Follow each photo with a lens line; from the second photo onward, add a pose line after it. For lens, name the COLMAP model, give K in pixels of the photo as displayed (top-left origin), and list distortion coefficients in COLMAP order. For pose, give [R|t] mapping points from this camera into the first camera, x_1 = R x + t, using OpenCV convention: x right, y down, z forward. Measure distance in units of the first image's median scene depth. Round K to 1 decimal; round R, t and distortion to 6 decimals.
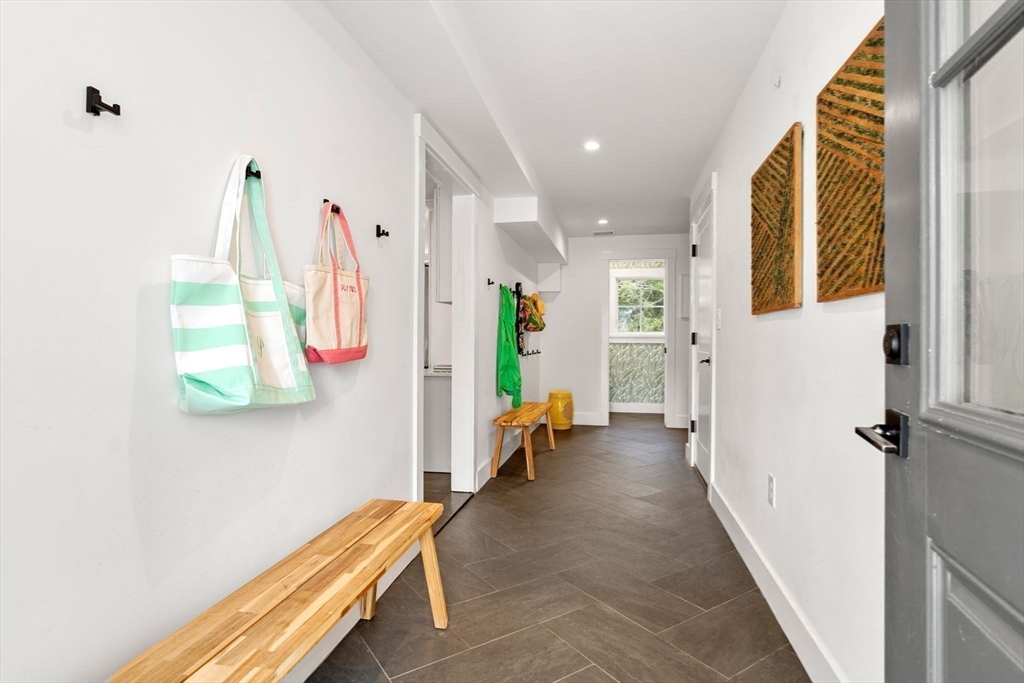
lens RADIAL K [[463.2, 0, 513.8], [0, 463.2, 339.1], [0, 0, 1]] dist [-0.026582, -0.000489]
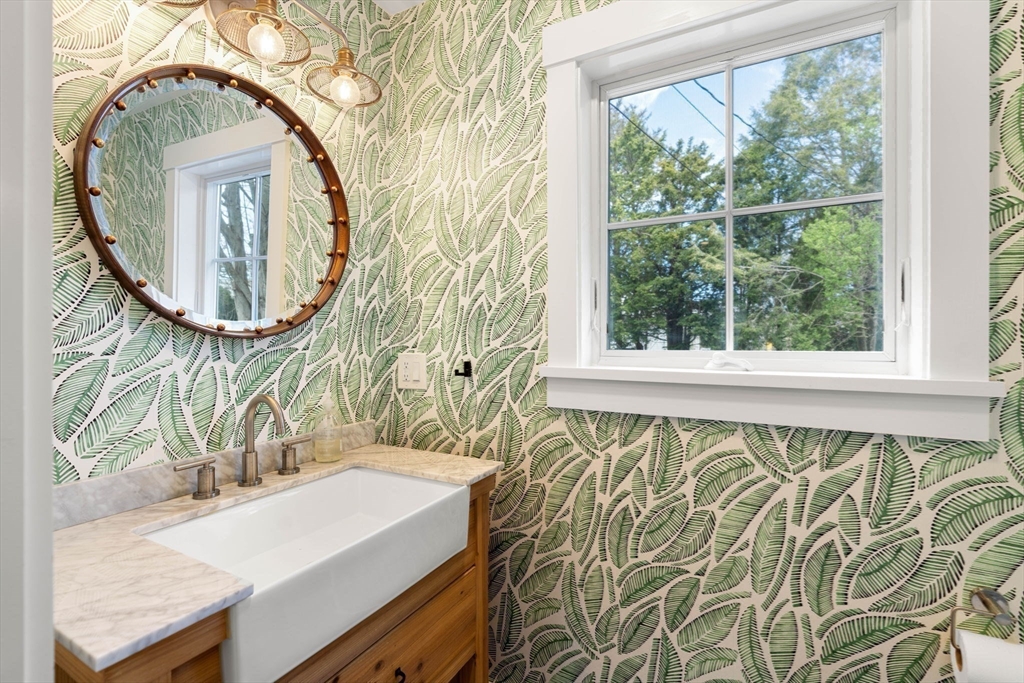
lens RADIAL K [[463.2, 0, 509.8], [0, 463.2, 337.2], [0, 0, 1]] dist [-0.026582, -0.000489]
pose [[0.963084, -0.005280, -0.269150, 0.243382], [0.003557, 0.999970, -0.006888, -0.020087], [0.269178, 0.005676, 0.963074, 0.813215]]
